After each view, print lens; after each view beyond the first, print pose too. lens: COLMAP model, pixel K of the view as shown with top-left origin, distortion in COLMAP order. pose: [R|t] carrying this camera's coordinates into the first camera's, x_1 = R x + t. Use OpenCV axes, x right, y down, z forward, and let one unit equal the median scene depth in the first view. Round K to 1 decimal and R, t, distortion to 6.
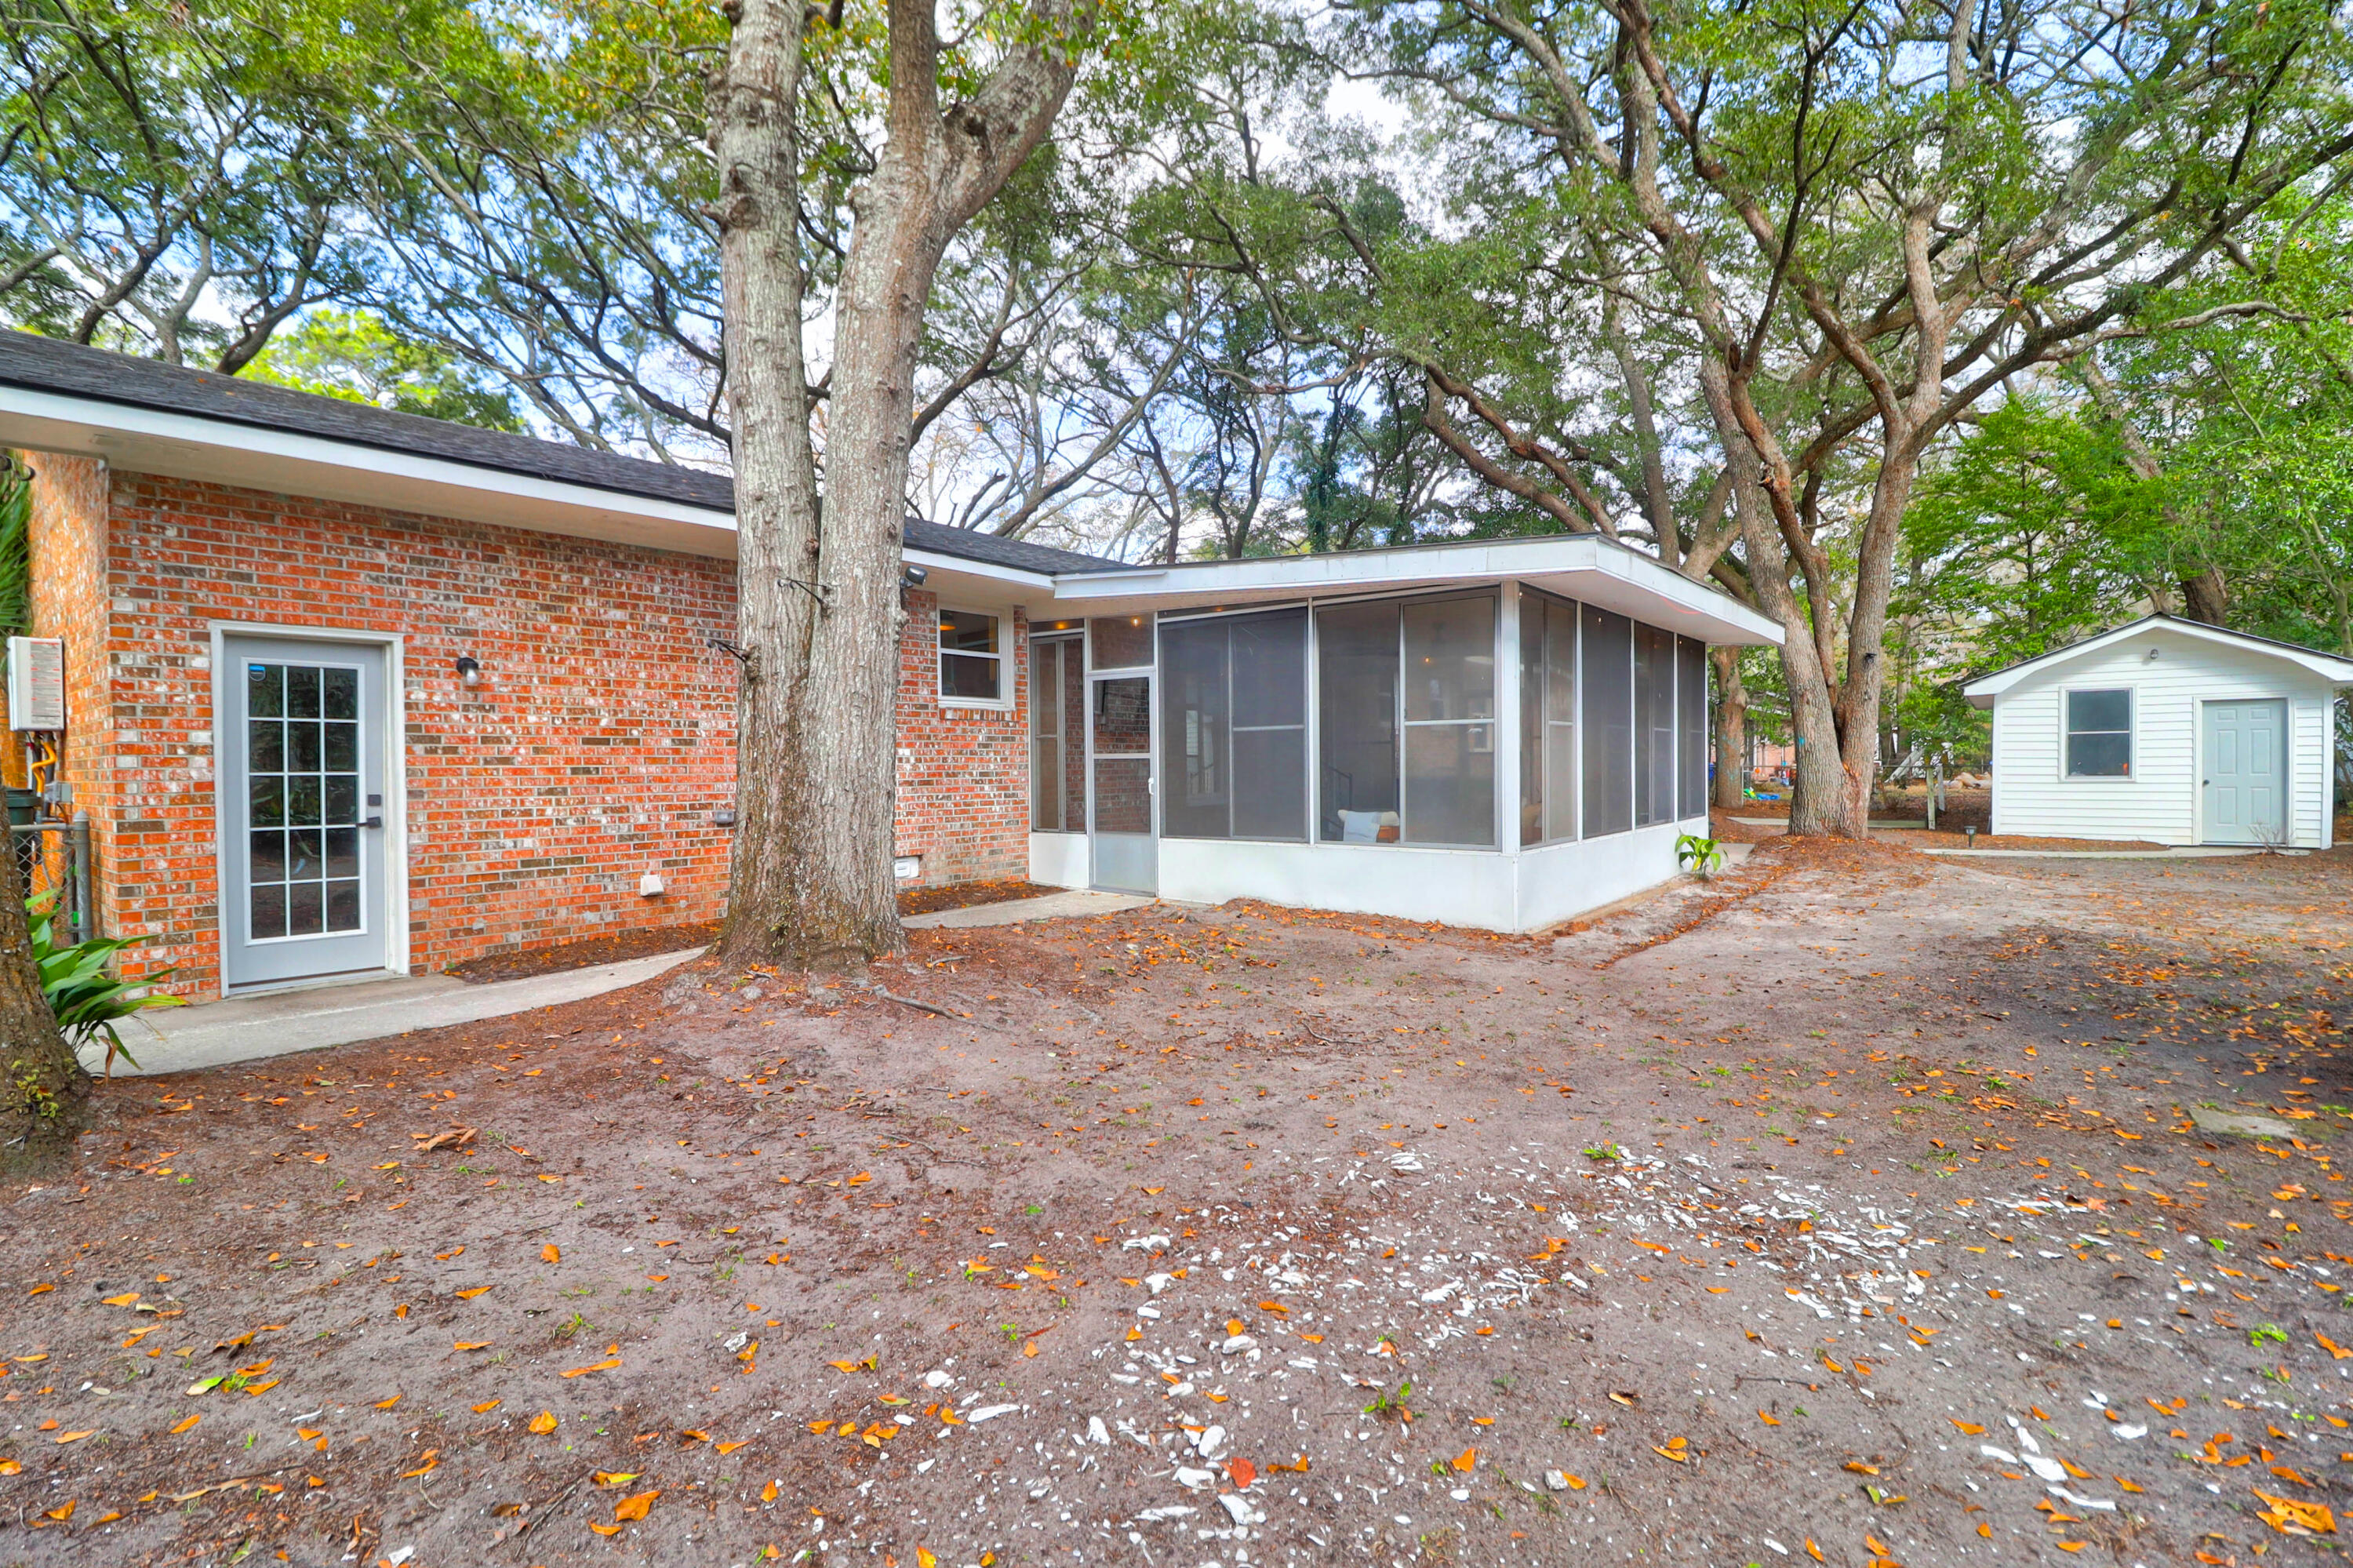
lens RADIAL K [[1081.9, 0, 1175.8], [0, 1081.9, 783.6], [0, 0, 1]] dist [-0.008915, -0.005665]
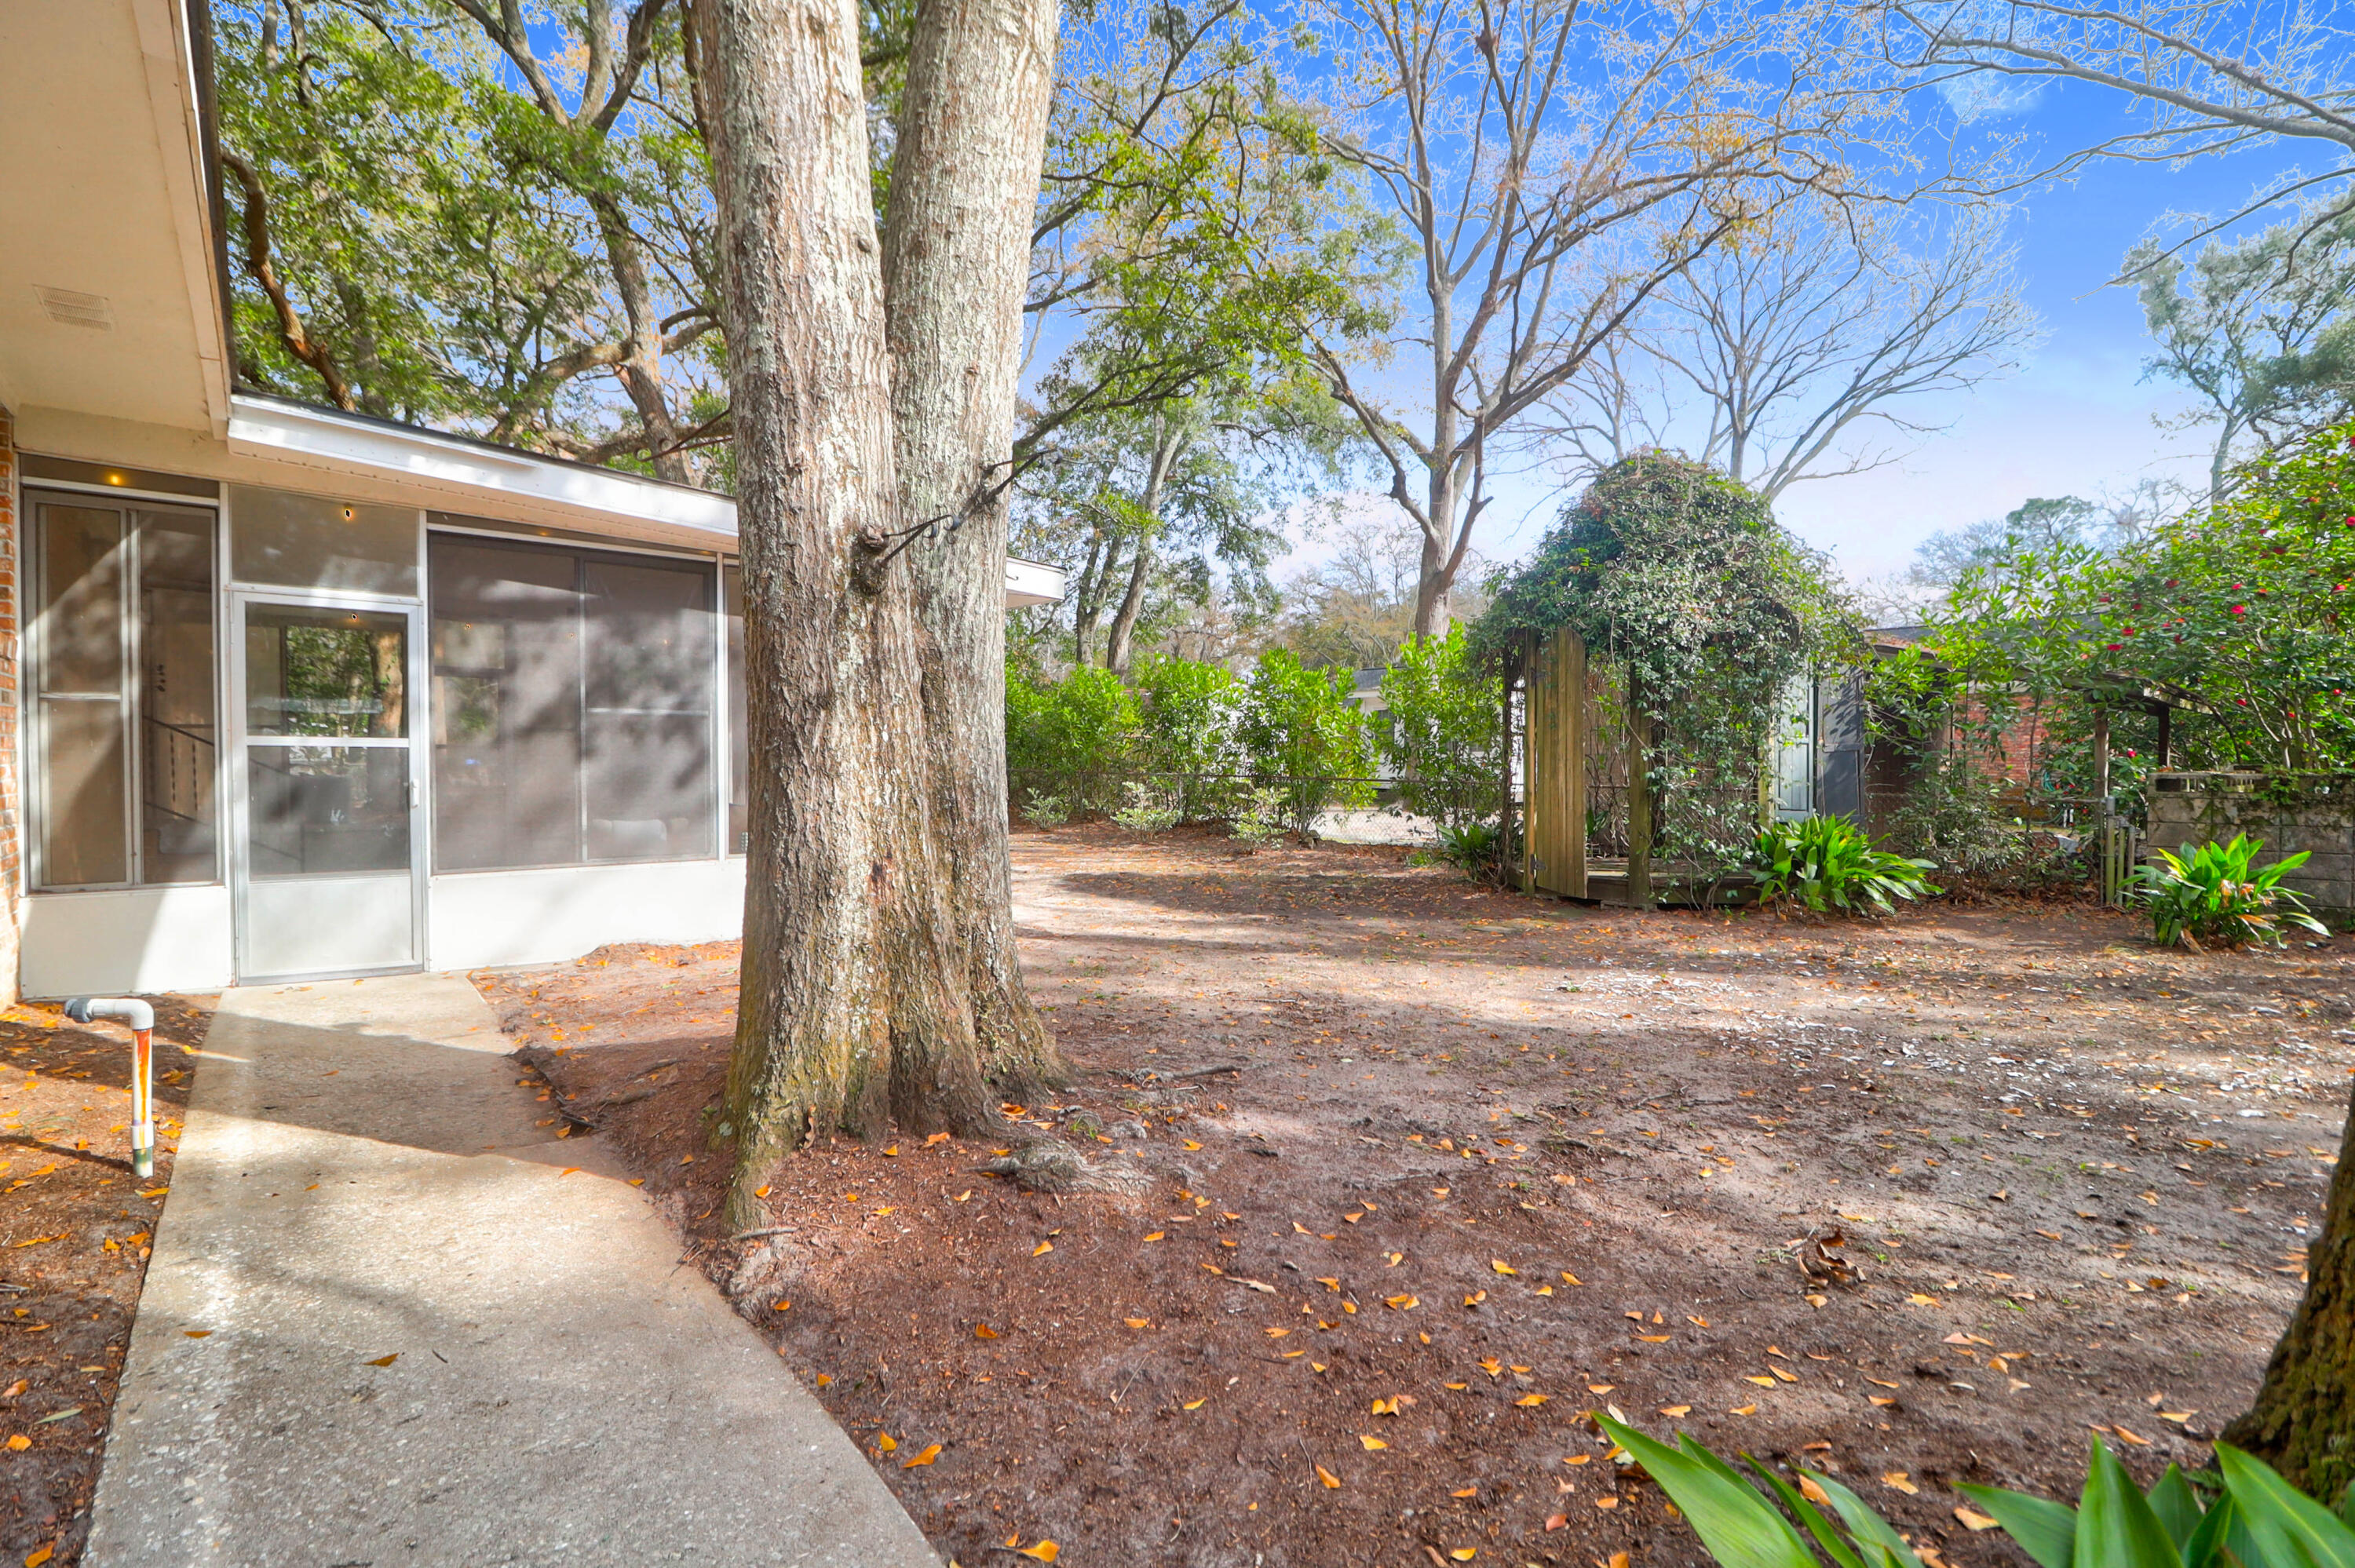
lens RADIAL K [[1082.6, 0, 1177.5], [0, 1082.6, 782.1], [0, 0, 1]] dist [-0.008915, -0.005665]
pose [[0.219050, -0.009435, 0.975668, -1.599912], [0.009288, 0.999928, 0.007585, -0.014327], [-0.975669, 0.007400, 0.219122, 1.362070]]
